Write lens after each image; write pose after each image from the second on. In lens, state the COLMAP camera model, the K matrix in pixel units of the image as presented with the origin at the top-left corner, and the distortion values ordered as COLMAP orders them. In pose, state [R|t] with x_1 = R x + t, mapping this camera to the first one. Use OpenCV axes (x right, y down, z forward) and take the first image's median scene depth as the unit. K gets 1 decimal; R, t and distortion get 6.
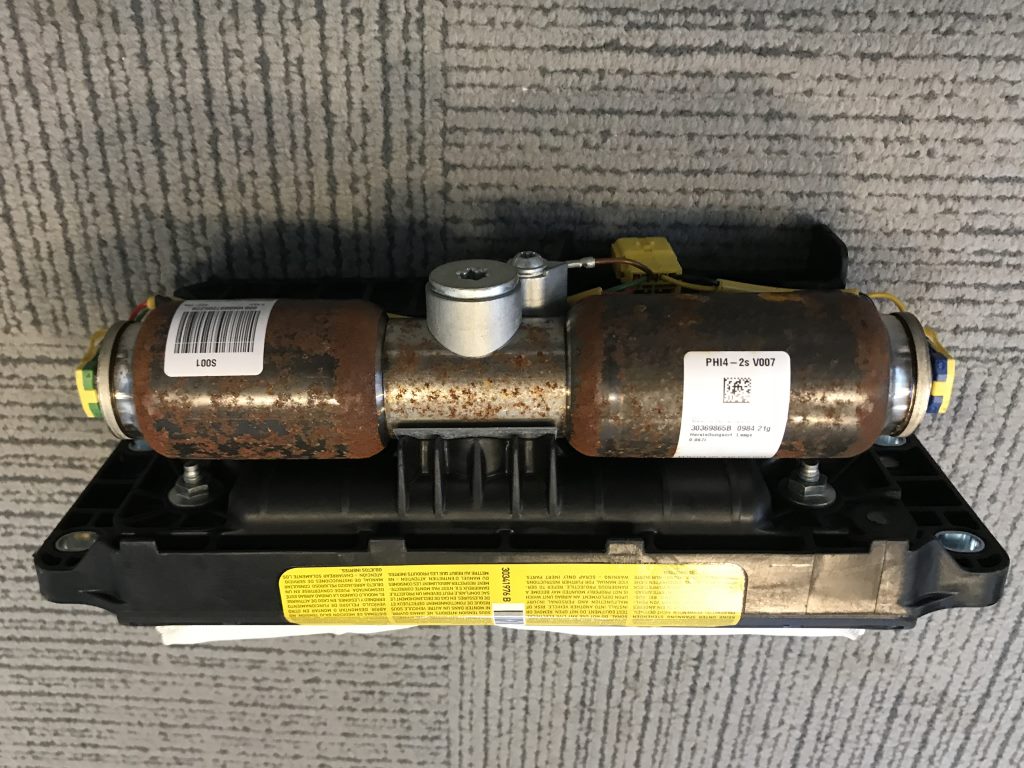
lens RADIAL K [[937.8, 0, 459.9], [0, 937.8, 375.3], [0, 0, 1]] dist [-0.006075, 0.000000]
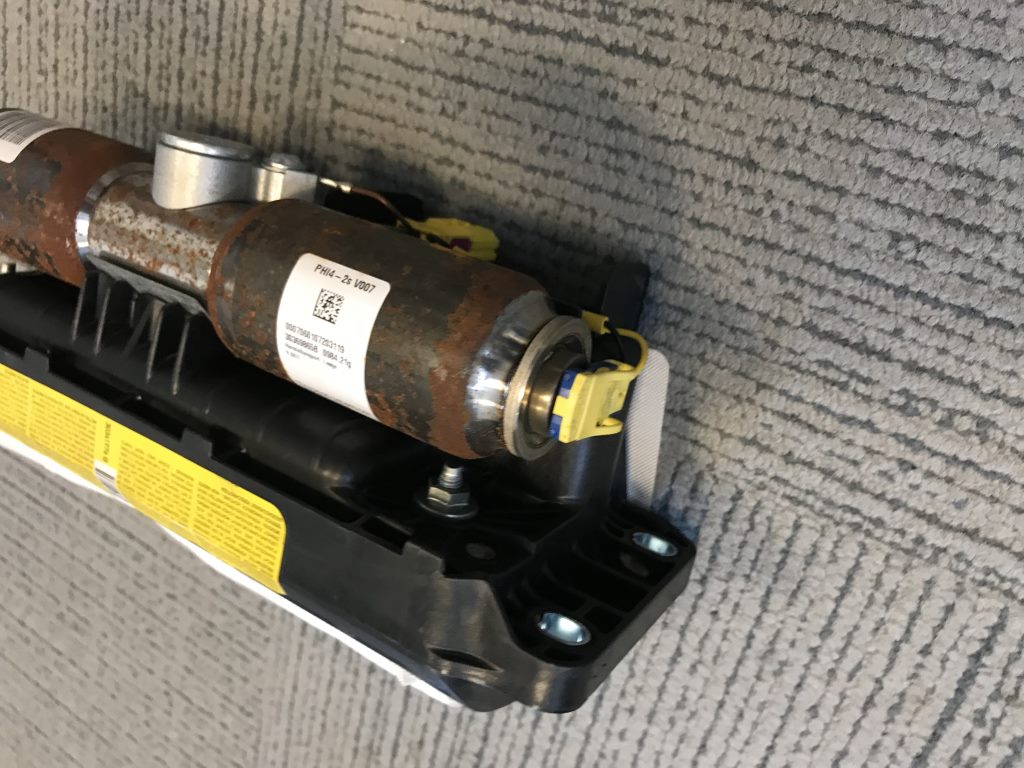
lens RADIAL K [[845.8, 0, 520.0], [0, 845.8, 389.6], [0, 0, 1]] dist [-0.010264, 0.007000]
pose [[0.865719, 0.357791, -0.350023, 0.597260], [-0.415116, 0.903953, -0.102700, 0.074135], [0.279659, 0.234210, 0.931094, 0.252573]]
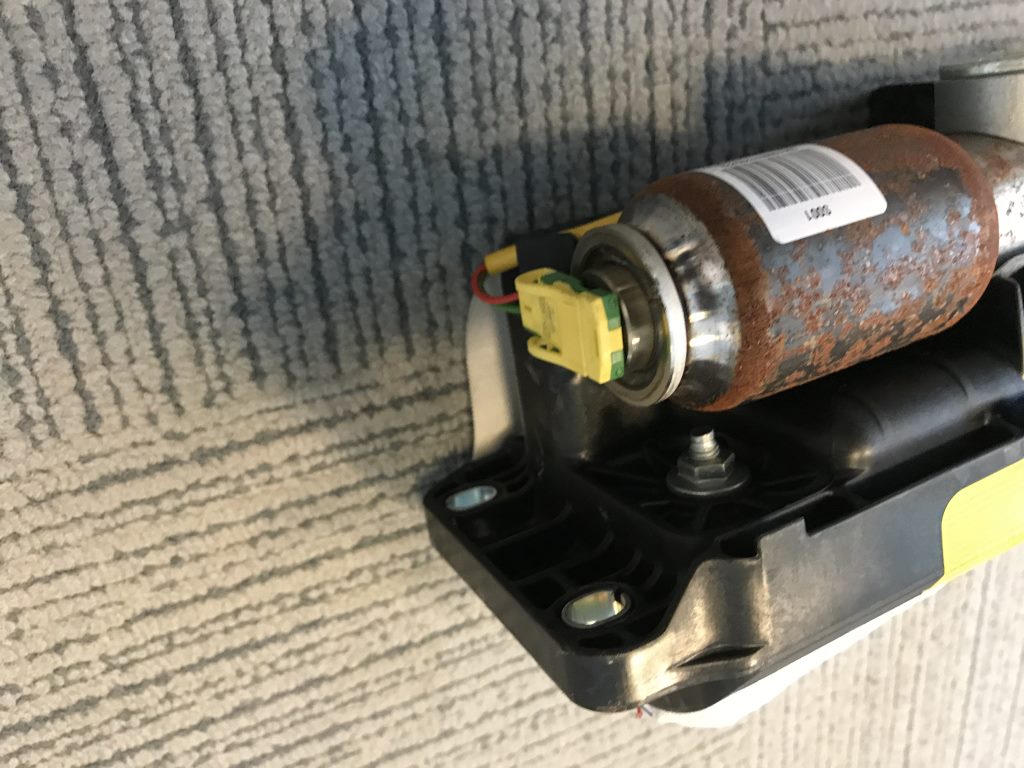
lens RADIAL K [[845.8, 0, 492.0], [0, 845.8, 388.5], [0, 0, 1]] dist [-0.010264, 0.007000]
pose [[0.882235, -0.269295, 0.386189, -0.594006], [0.329291, 0.939198, -0.097338, 0.068654], [-0.336496, 0.213043, 0.917269, 0.458269]]
